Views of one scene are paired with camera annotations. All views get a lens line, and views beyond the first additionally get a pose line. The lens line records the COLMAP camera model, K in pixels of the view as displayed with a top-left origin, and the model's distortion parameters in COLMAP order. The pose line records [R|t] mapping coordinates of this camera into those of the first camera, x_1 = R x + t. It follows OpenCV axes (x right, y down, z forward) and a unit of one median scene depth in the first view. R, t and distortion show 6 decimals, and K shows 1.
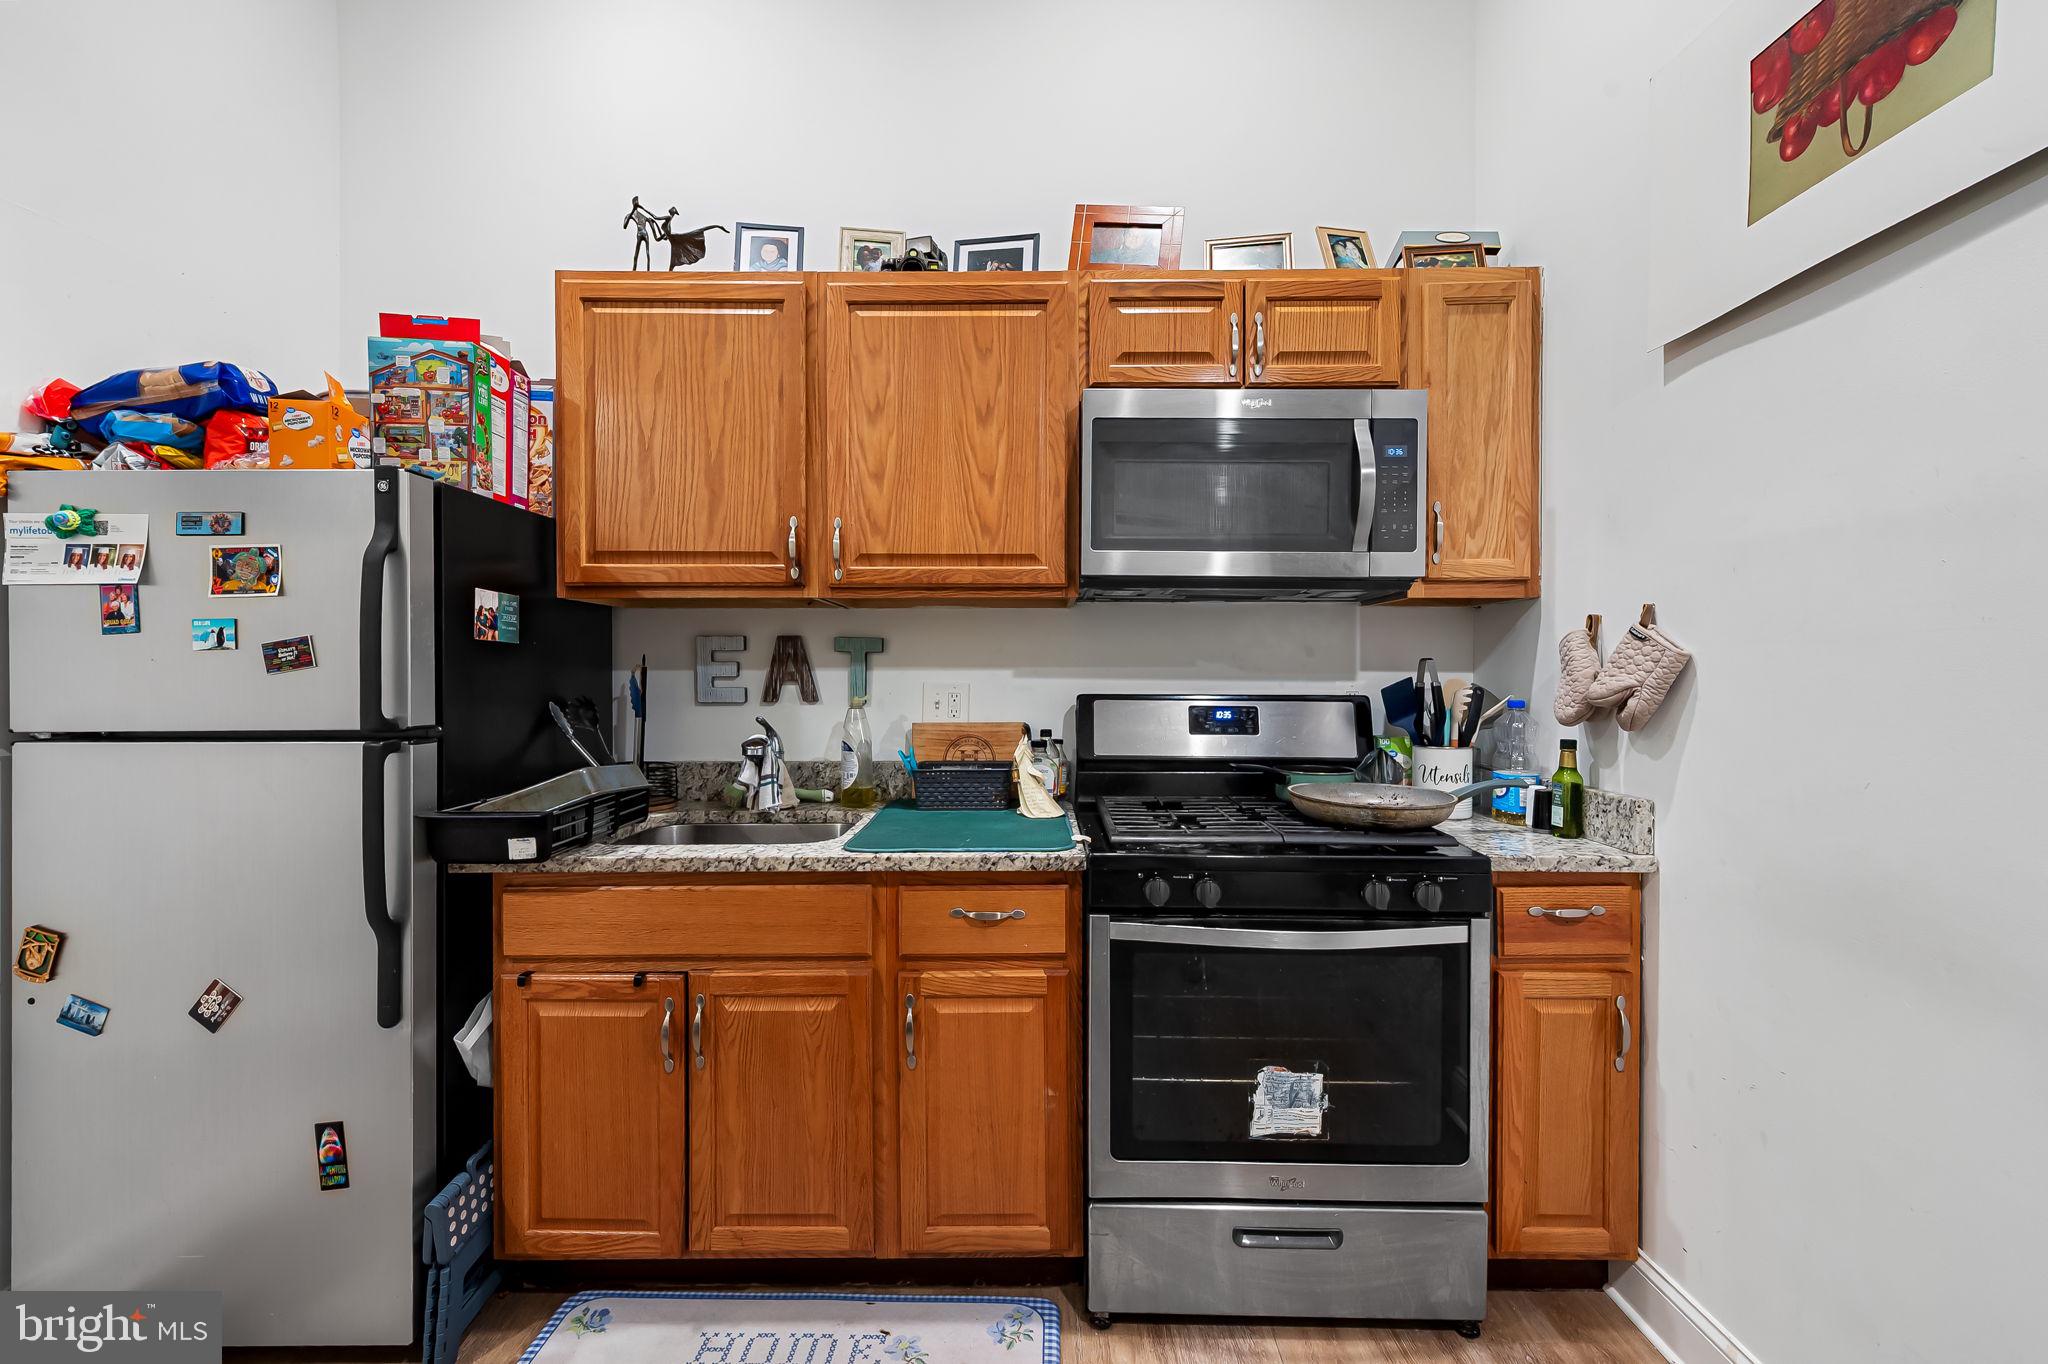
lens RADIAL K [[813.6, 0, 1033.0], [0, 813.6, 681.3], [0, 0, 1]] dist [0.006911, -0.001567]
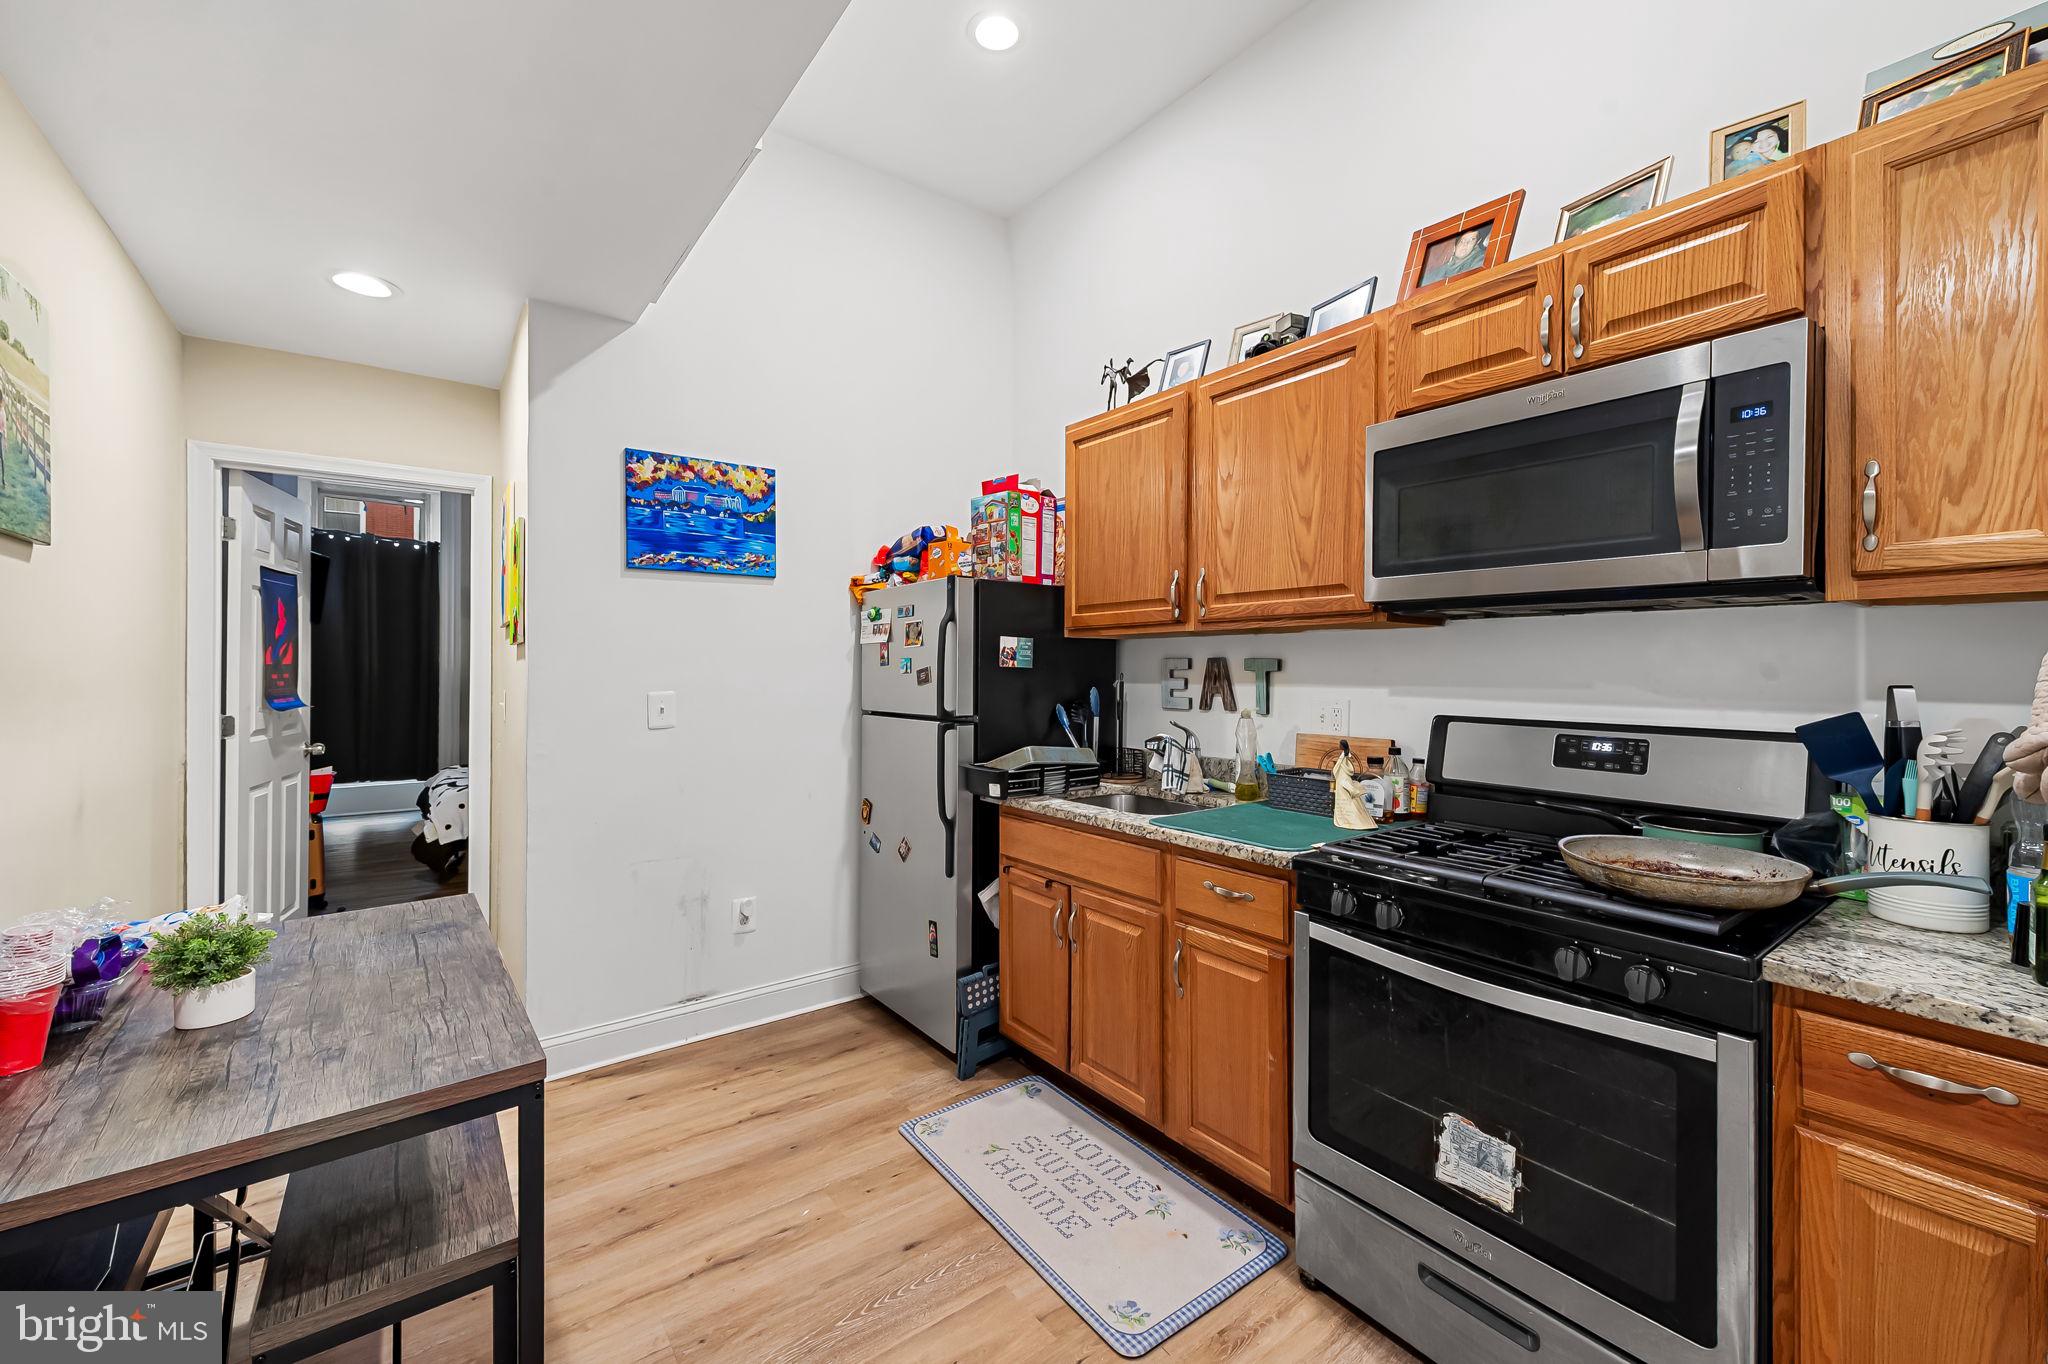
lens RADIAL K [[813.6, 0, 1030.6], [0, 813.6, 673.6], [0, 0, 1]] dist [0.006911, -0.001567]
pose [[0.608322, 0.005849, -0.793669, 0.719554], [-0.013381, 0.999906, -0.002887, -0.033261], [0.793578, 0.012377, 0.608343, 0.014451]]
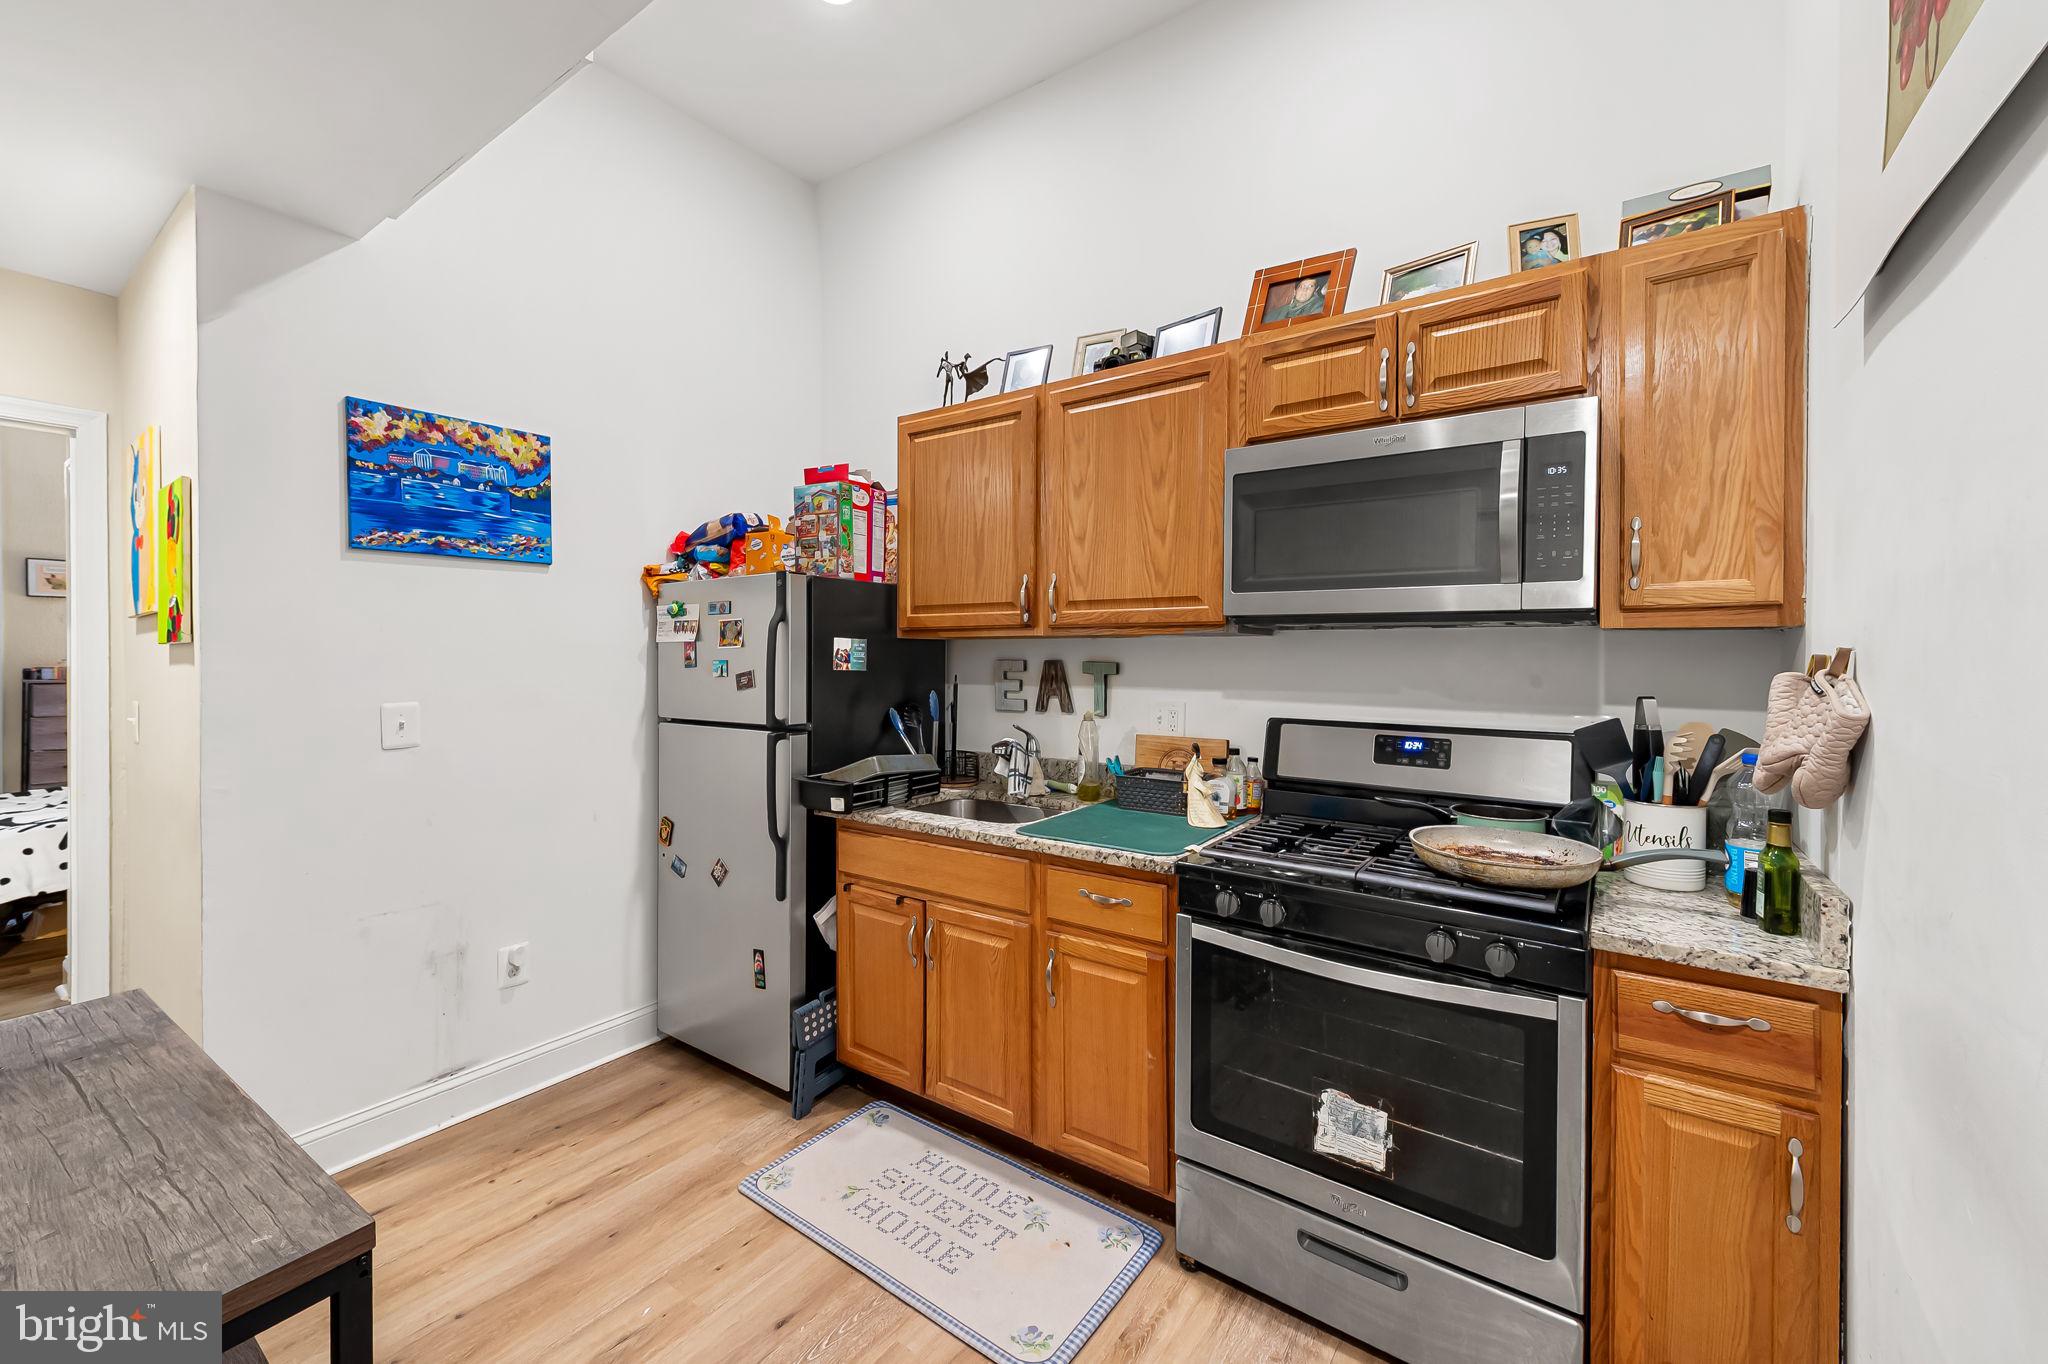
lens RADIAL K [[813.6, 0, 1025.5], [0, 813.6, 665.6], [0, 0, 1]] dist [0.006911, -0.001567]
pose [[0.818079, 0.010605, -0.575008, 0.546116], [-0.010518, 0.999939, 0.003477, -0.070626], [0.575010, 0.003204, 0.818140, -0.087449]]
